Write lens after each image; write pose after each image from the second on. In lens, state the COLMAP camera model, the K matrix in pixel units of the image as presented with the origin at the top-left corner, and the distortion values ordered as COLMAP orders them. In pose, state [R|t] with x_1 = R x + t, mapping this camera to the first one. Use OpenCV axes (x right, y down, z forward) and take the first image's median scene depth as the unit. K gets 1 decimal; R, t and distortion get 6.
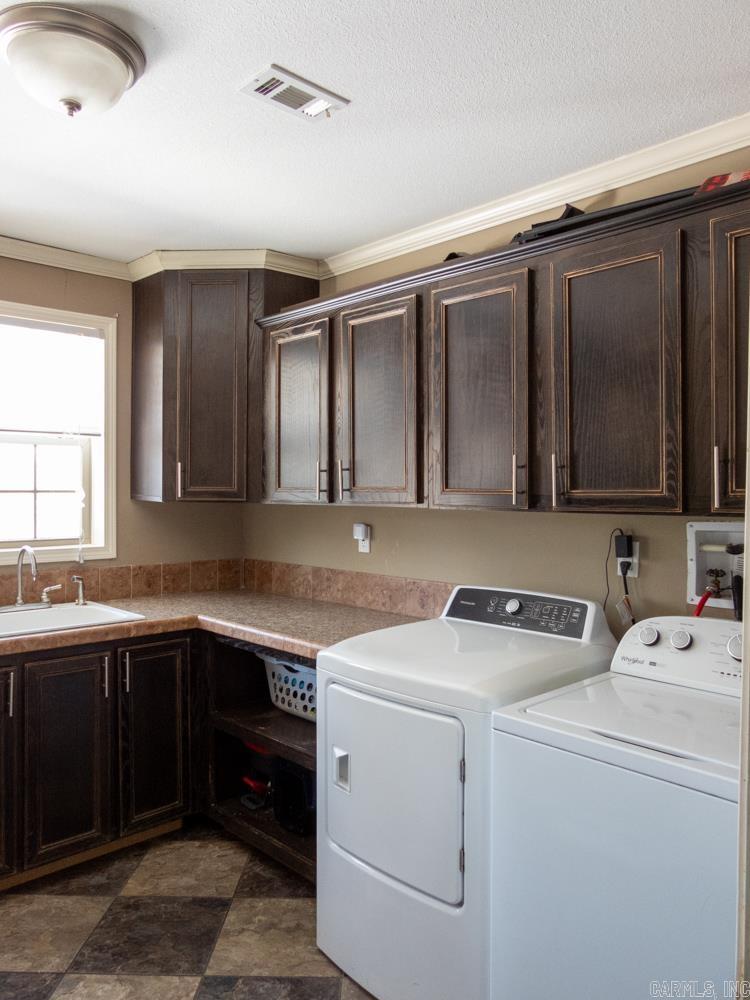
lens RADIAL K [[723.3, 0, 375.0], [0, 723.3, 500.0], [0, 0, 1]] dist [-0.072679, 0.104279]
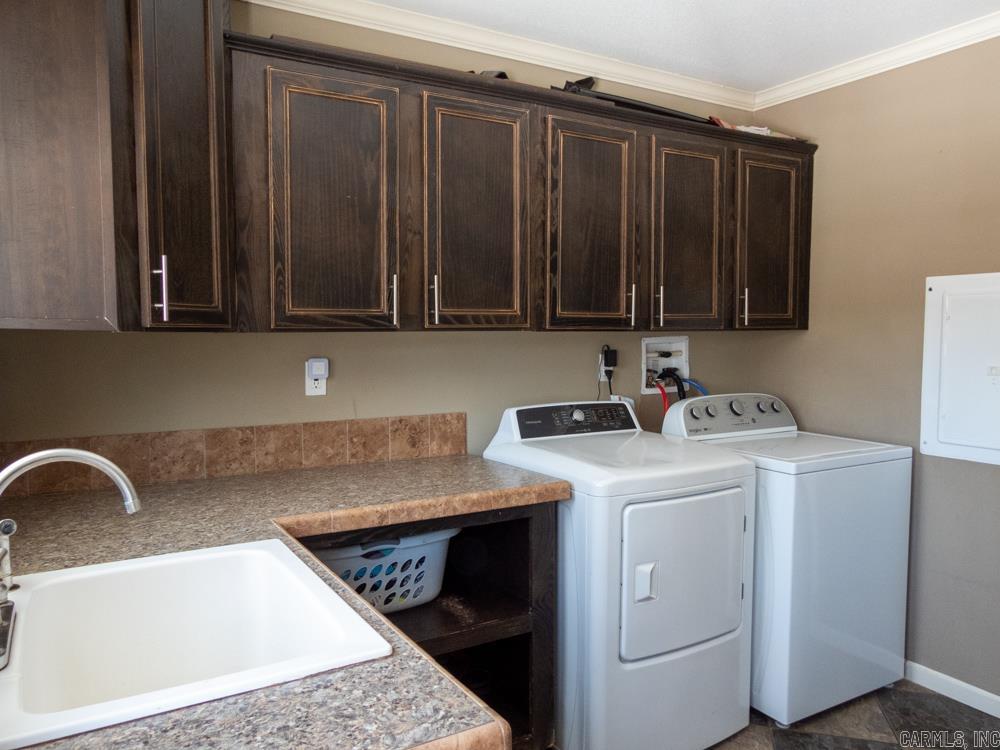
lens RADIAL K [[723.3, 0, 500.0], [0, 723.3, 375.0], [0, 0, 1]] dist [-0.072679, 0.104279]
pose [[0.244900, -0.063998, 0.967434, -0.795601], [0.017763, 0.997948, 0.061520, 0.008119], [-0.969386, 0.002118, 0.245534, 0.702194]]
